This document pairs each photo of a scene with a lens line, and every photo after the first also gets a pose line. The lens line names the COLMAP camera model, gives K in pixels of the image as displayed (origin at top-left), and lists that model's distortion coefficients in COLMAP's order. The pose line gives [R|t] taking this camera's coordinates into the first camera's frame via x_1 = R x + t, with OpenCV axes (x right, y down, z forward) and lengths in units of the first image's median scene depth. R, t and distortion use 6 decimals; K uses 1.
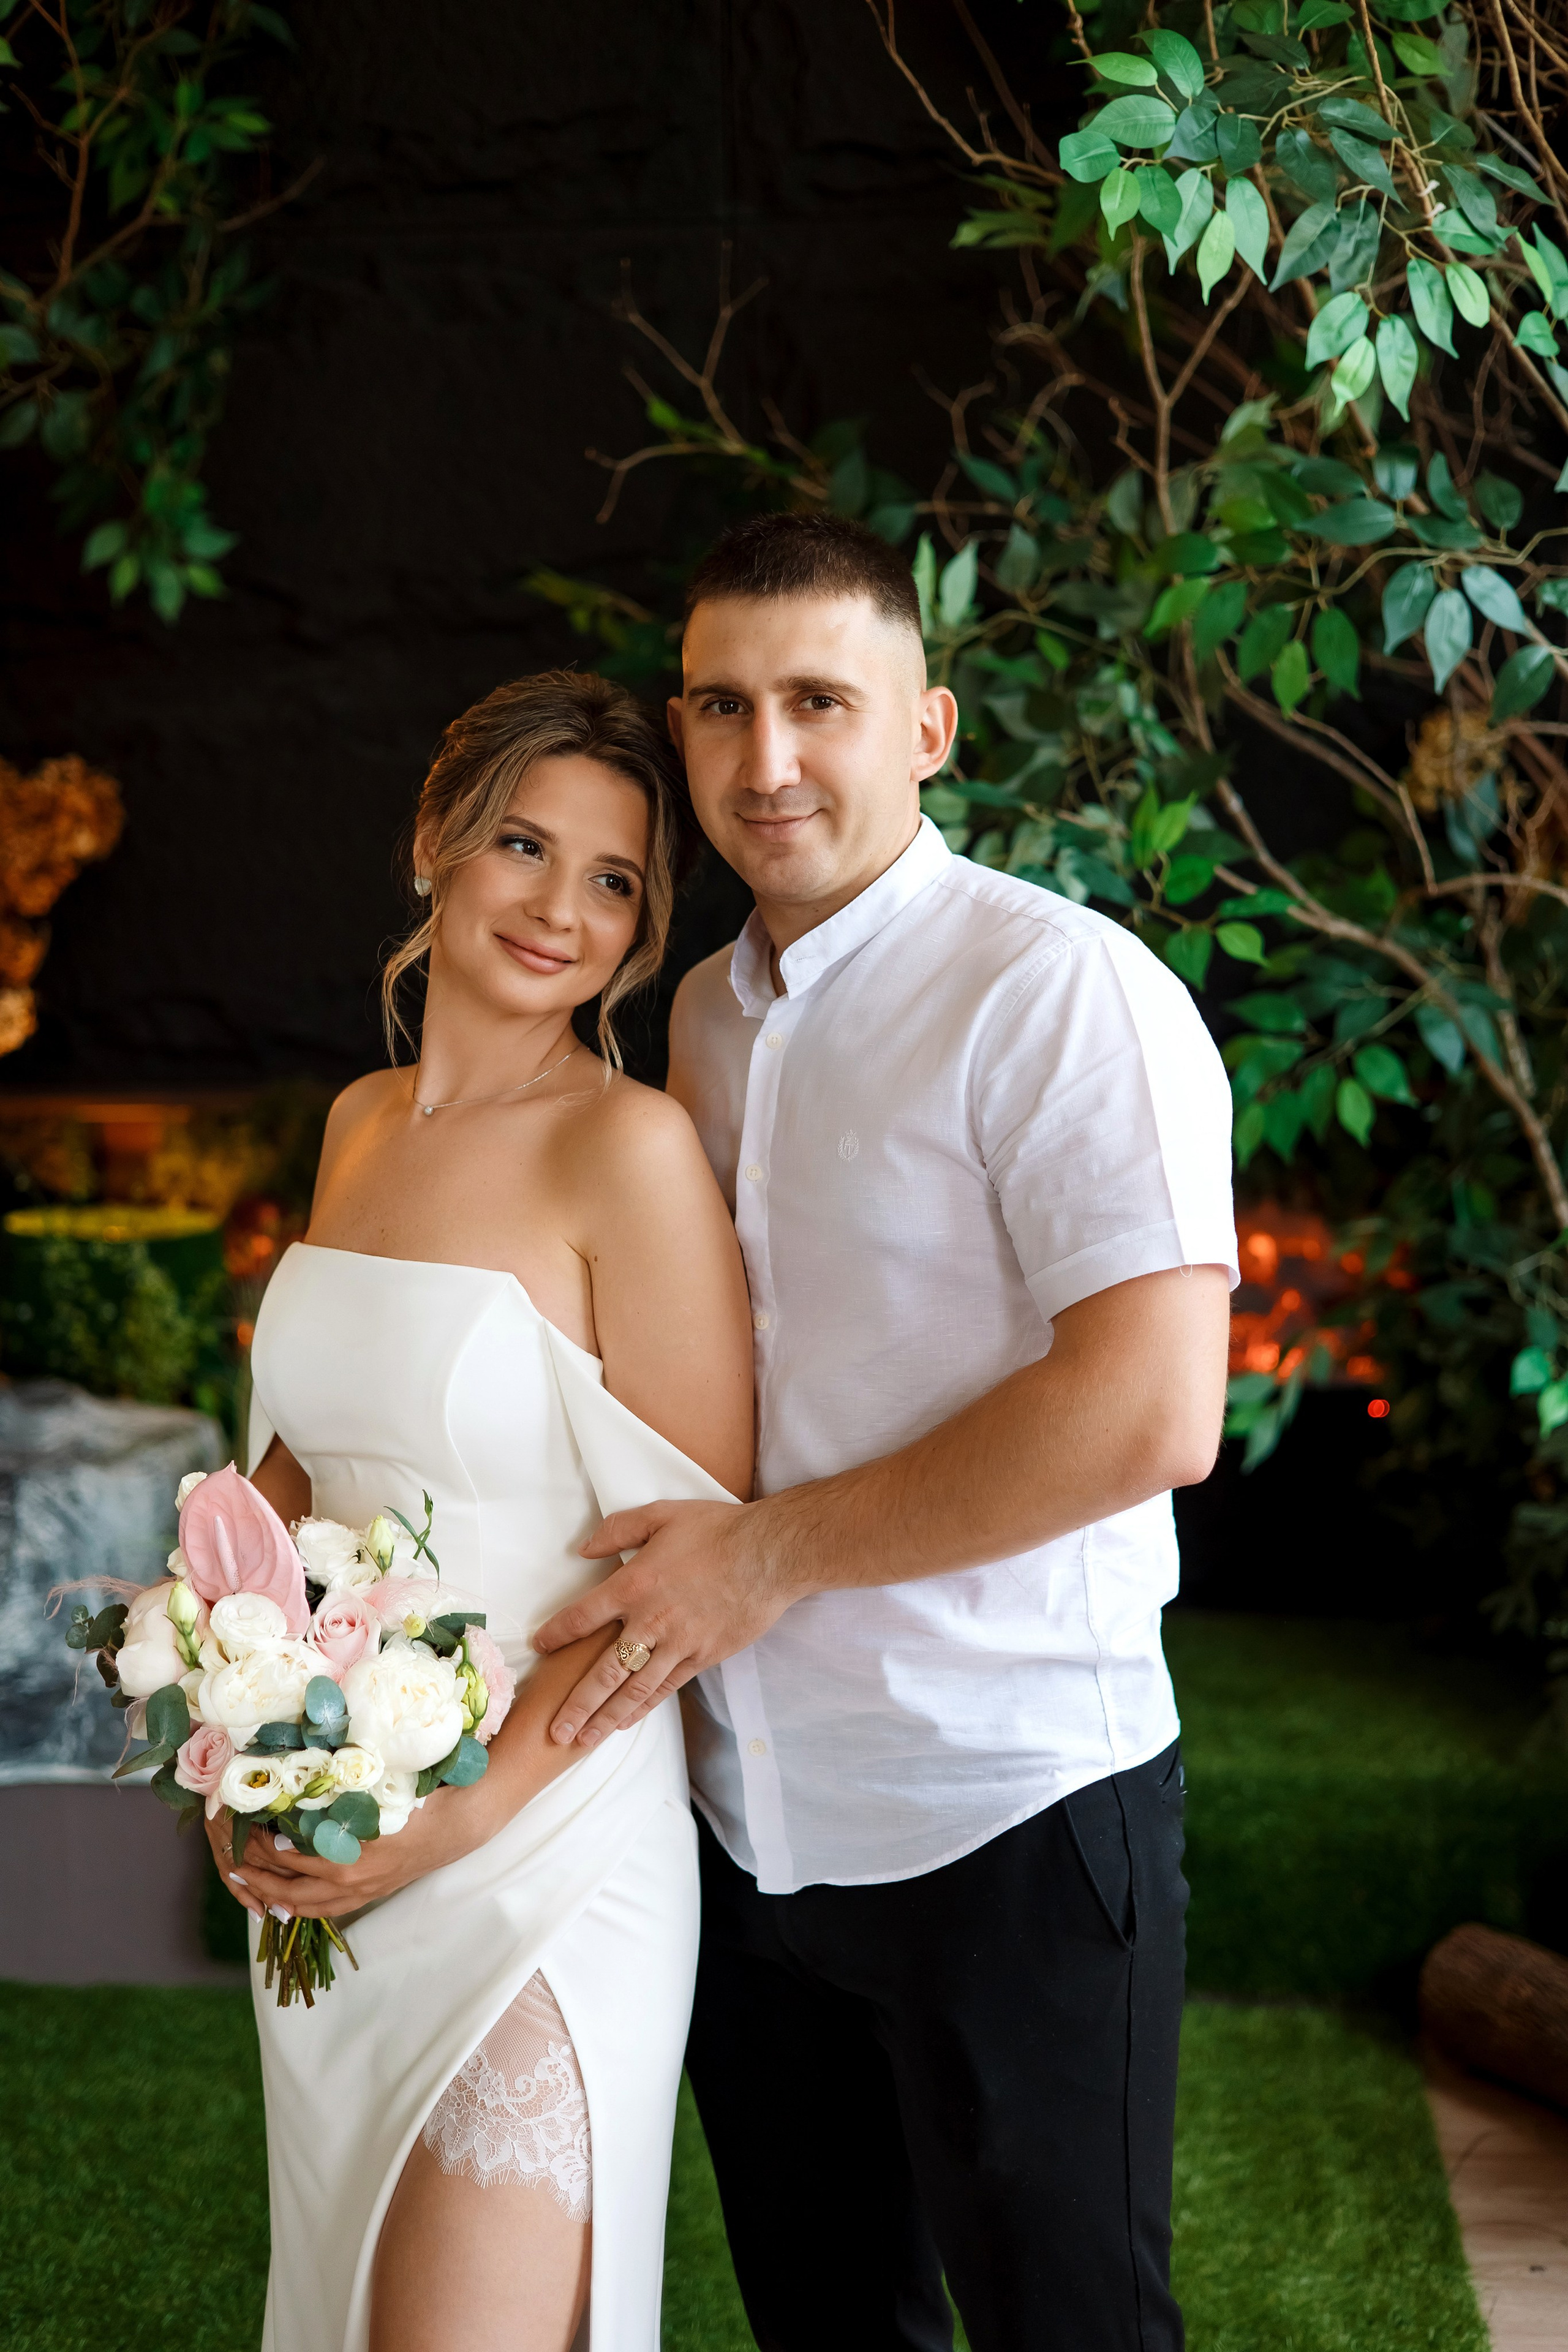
lens RADIAL K [[3430.4, 0, 807.8], [0, 3430.4, 1128.3], [0, 0, 1]] dist [0.006804, -0.029790]
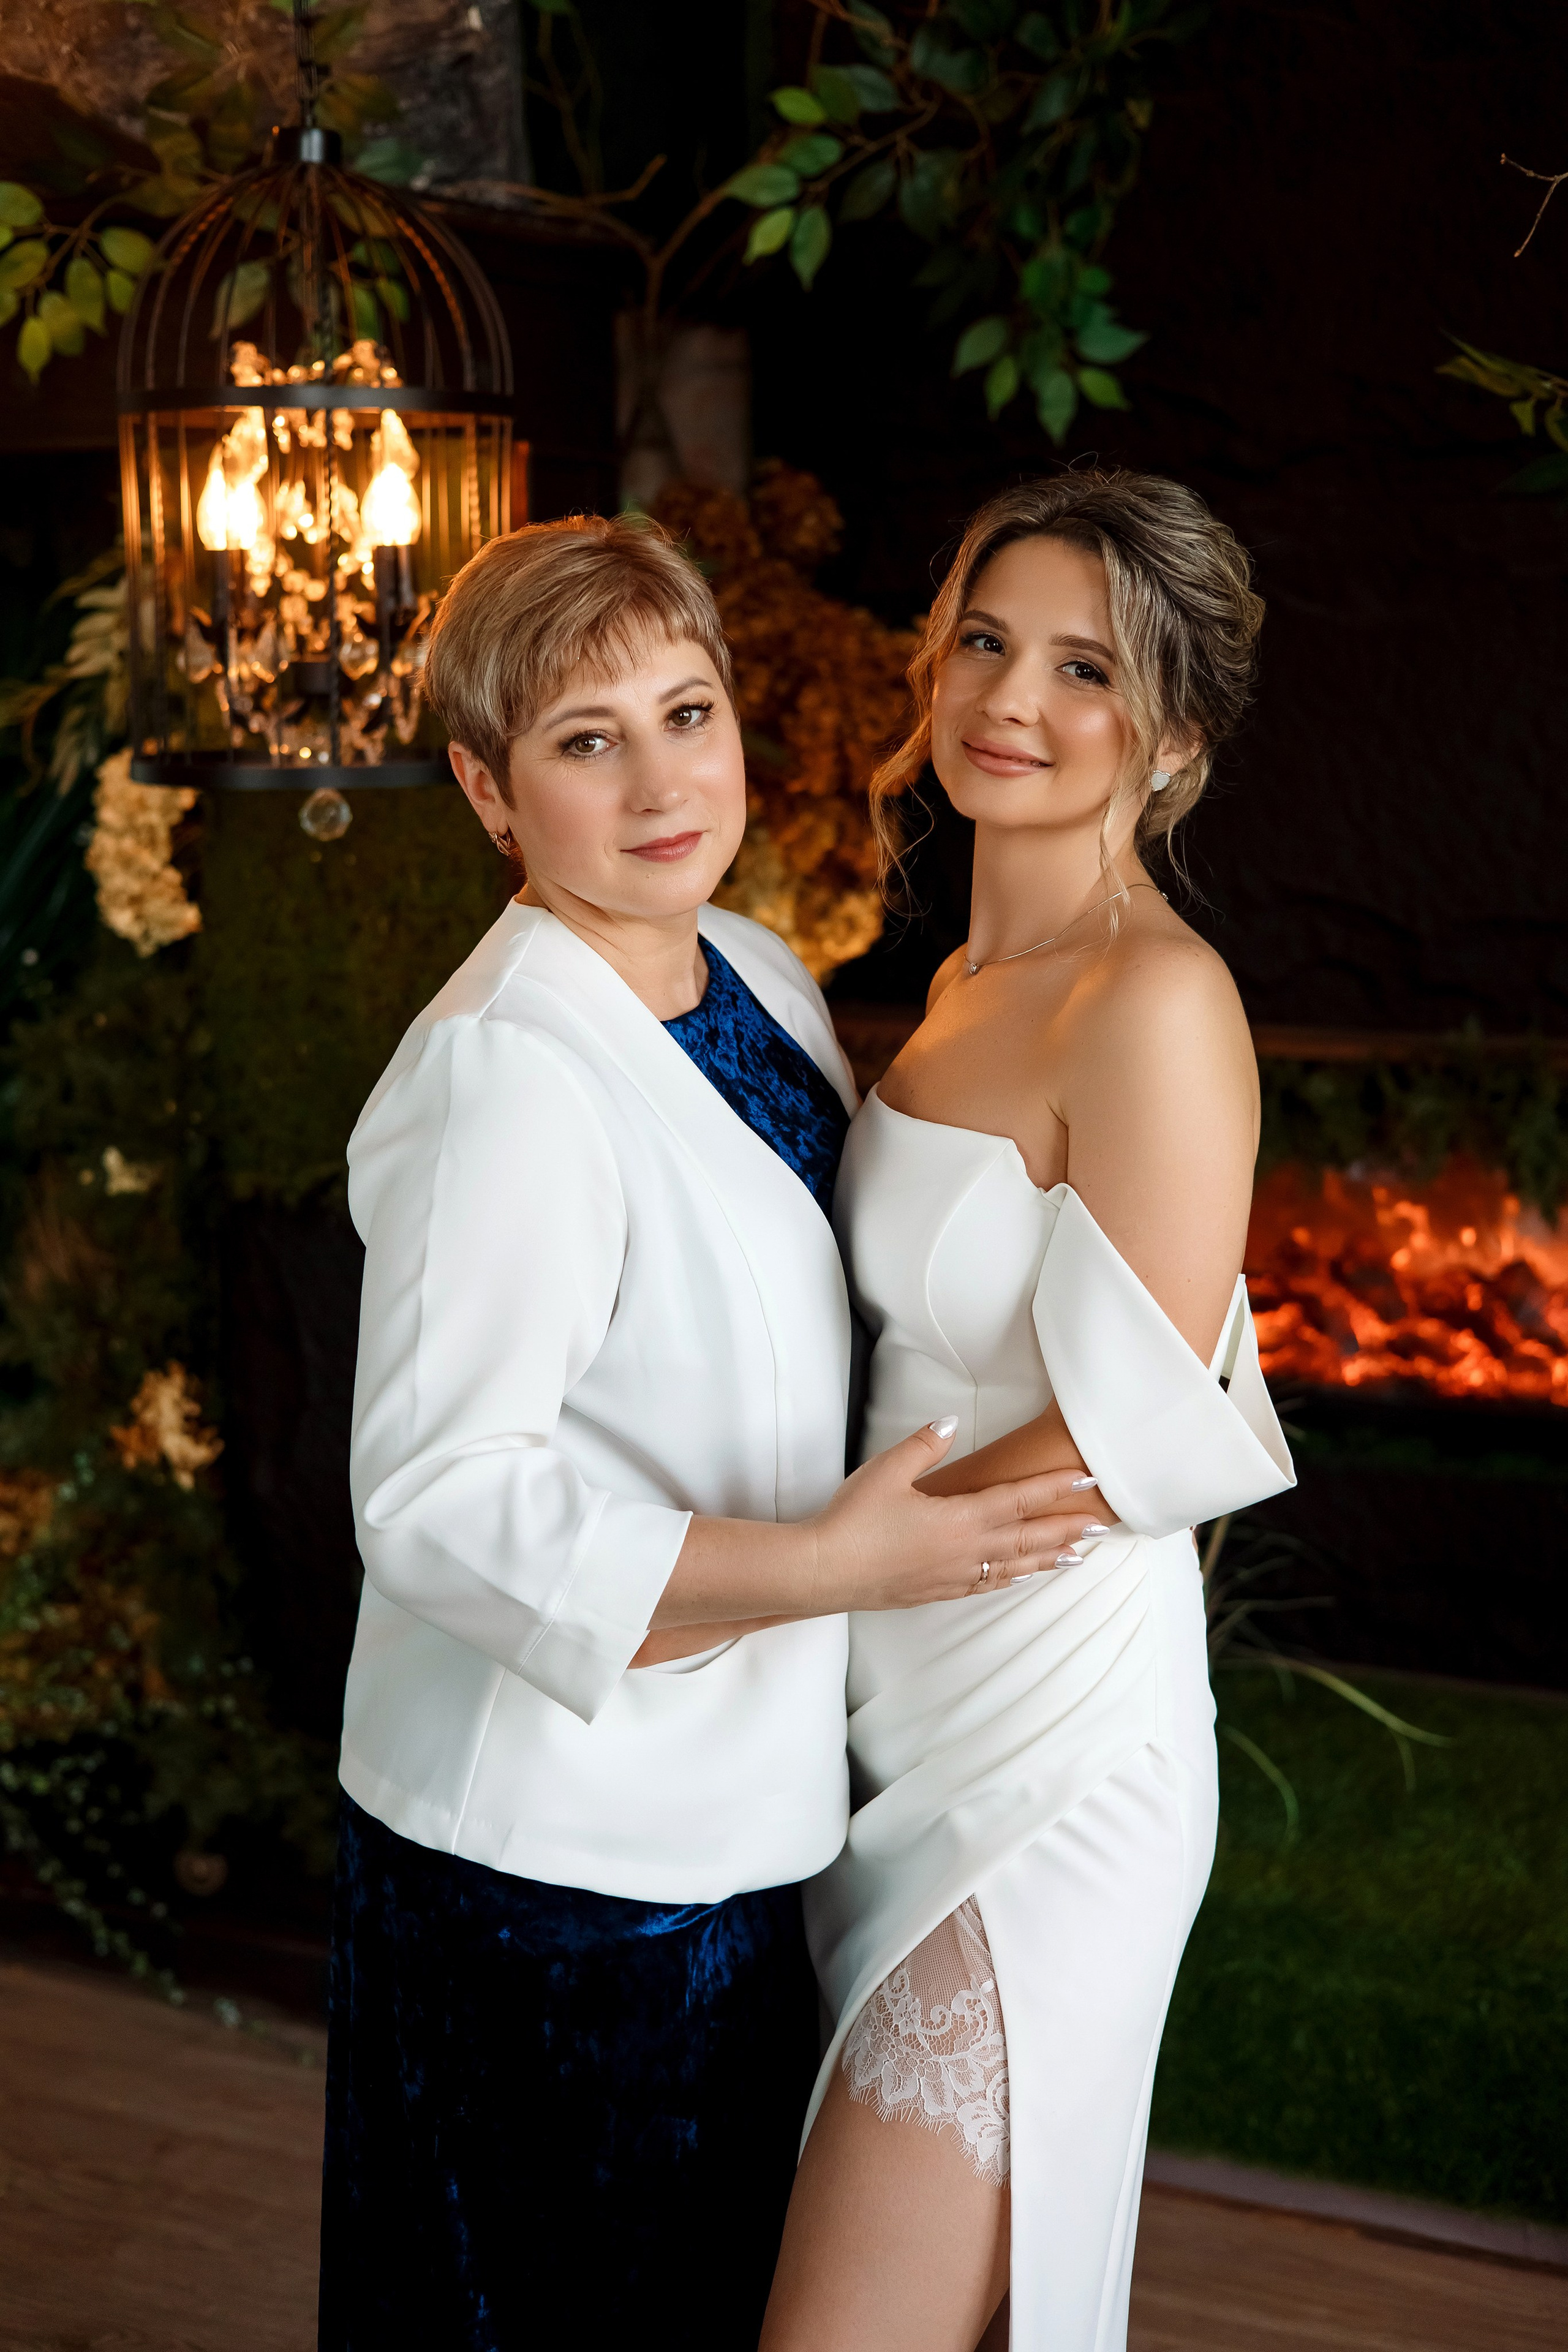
lens RADIAL K [[3364.8, 0, 774.1], [0, 3364.8, 1171.3], [0, 0, 1]] dist [0.004151, 0.008054]
pose [[0.939582, 0.069106, -0.335275, 0.040900], [-0.053808, 0.997051, 0.054717, -0.021417], [0.338067, -0.033371, 0.940530, 0.307887]]
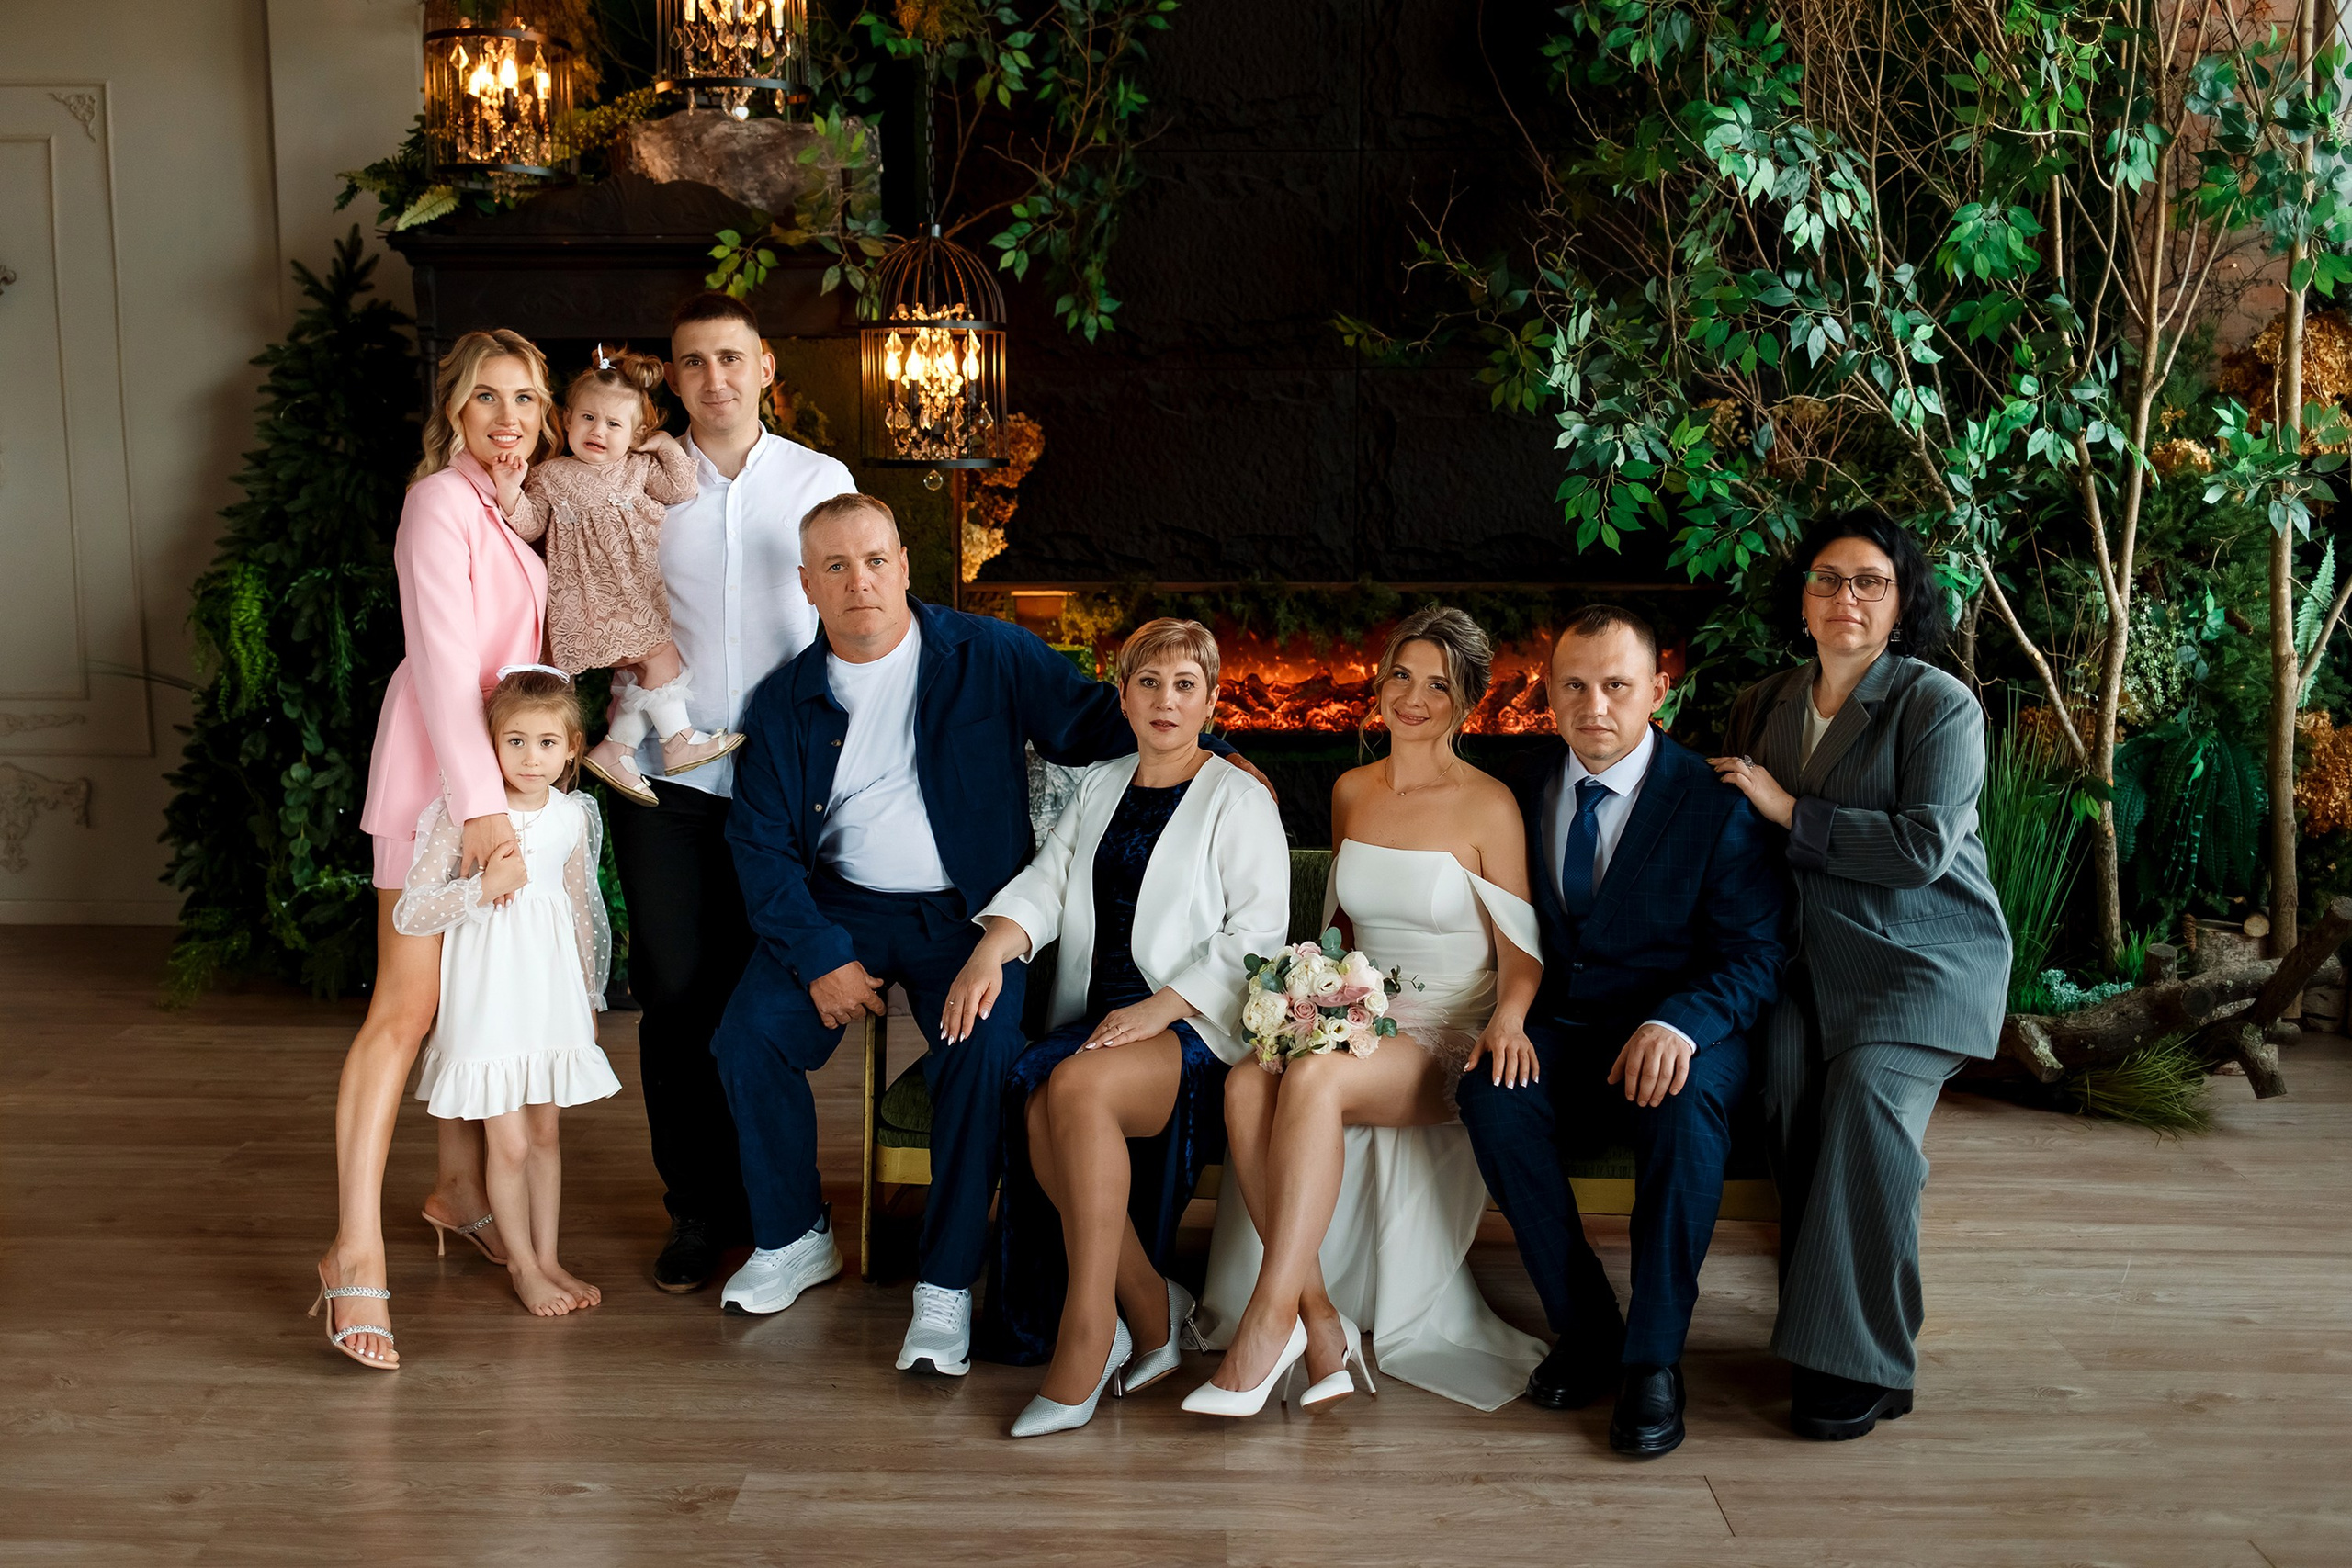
lens RADIAL K [[2379.0, 0, 1121.9], [0, 2379.0, 757.9], [0, 0, 1]] dist [0.017493, -0.027320]
pose [[0.998048, 0.009373, 0.061751, -0.346105], [-0.009724, 0.999938, 0.005398, 0.122065], [-0.061697, -0.005988, 0.998077, -0.552946]]
